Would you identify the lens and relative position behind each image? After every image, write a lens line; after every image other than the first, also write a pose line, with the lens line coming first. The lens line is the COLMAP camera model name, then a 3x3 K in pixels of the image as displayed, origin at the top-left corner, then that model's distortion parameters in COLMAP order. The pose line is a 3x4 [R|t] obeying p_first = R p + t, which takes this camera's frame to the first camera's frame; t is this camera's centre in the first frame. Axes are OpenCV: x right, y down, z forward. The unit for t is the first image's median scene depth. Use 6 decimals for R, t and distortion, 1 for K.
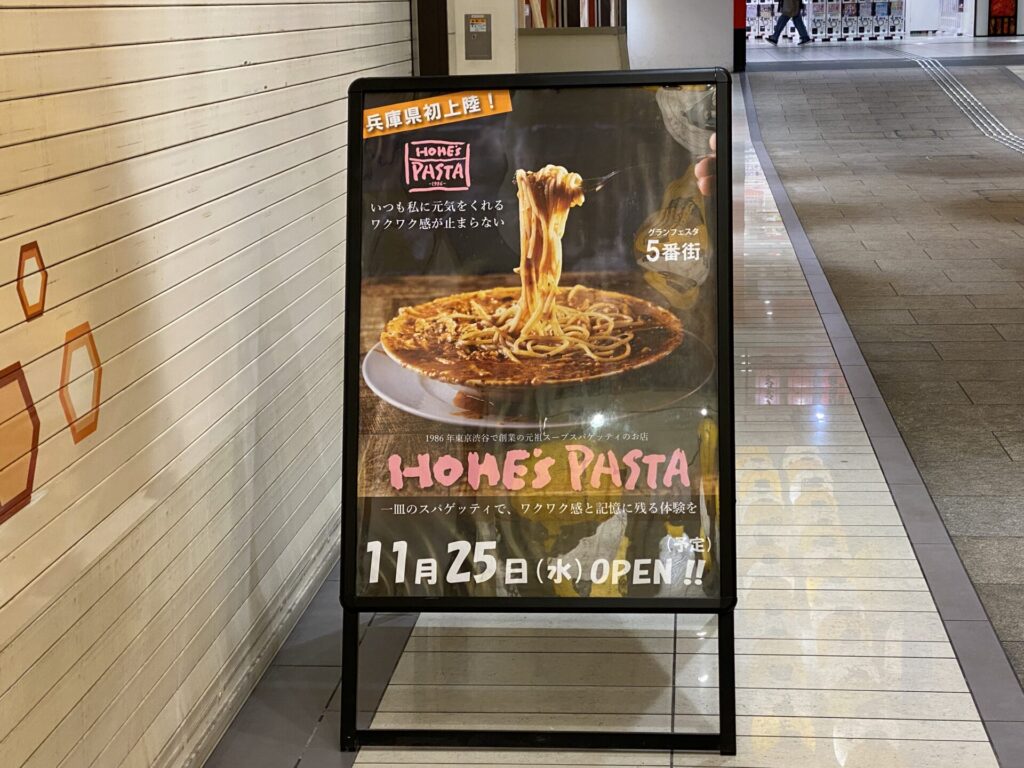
lens RADIAL K [[1849.8, 0, 511.9], [0, 1849.8, 383.9], [0, 0, 1]] dist [0.117685, 0.000000]
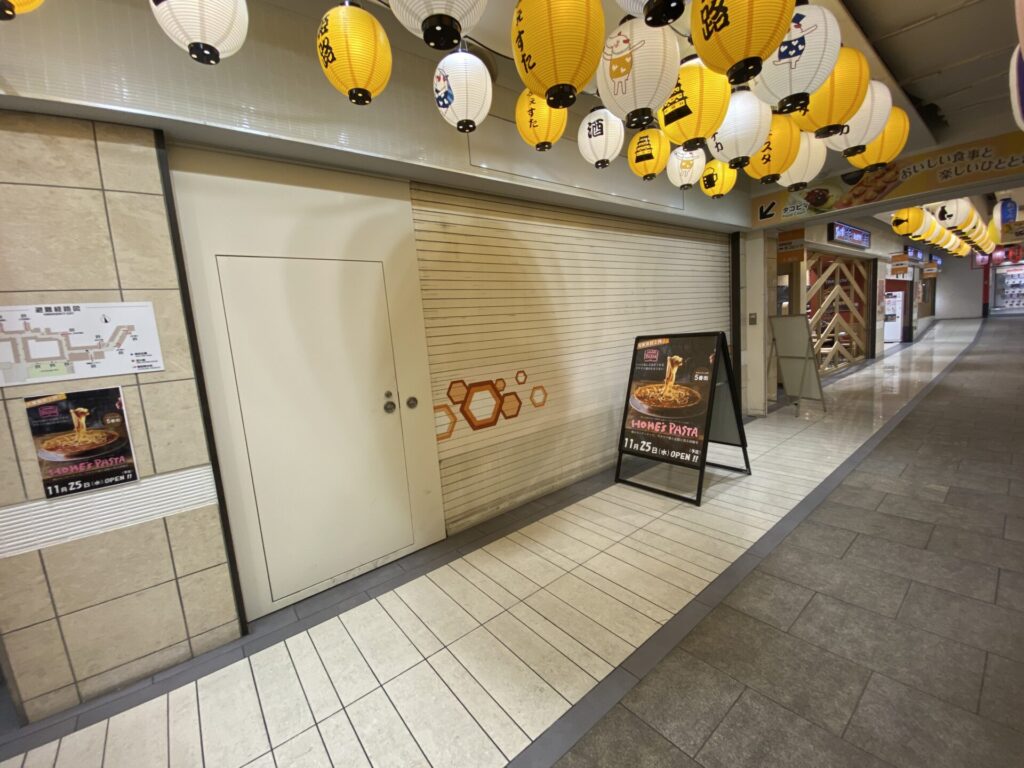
lens RADIAL K [[417.6, 0, 510.4], [0, 417.6, 380.8], [0, 0, 1]] dist [-0.000441, -0.000072]
pose [[0.683996, 0.058098, -0.727168, 0.460476], [-0.082700, 0.996573, 0.001832, -0.032828], [0.724783, 0.058884, 0.686457, 0.085488]]
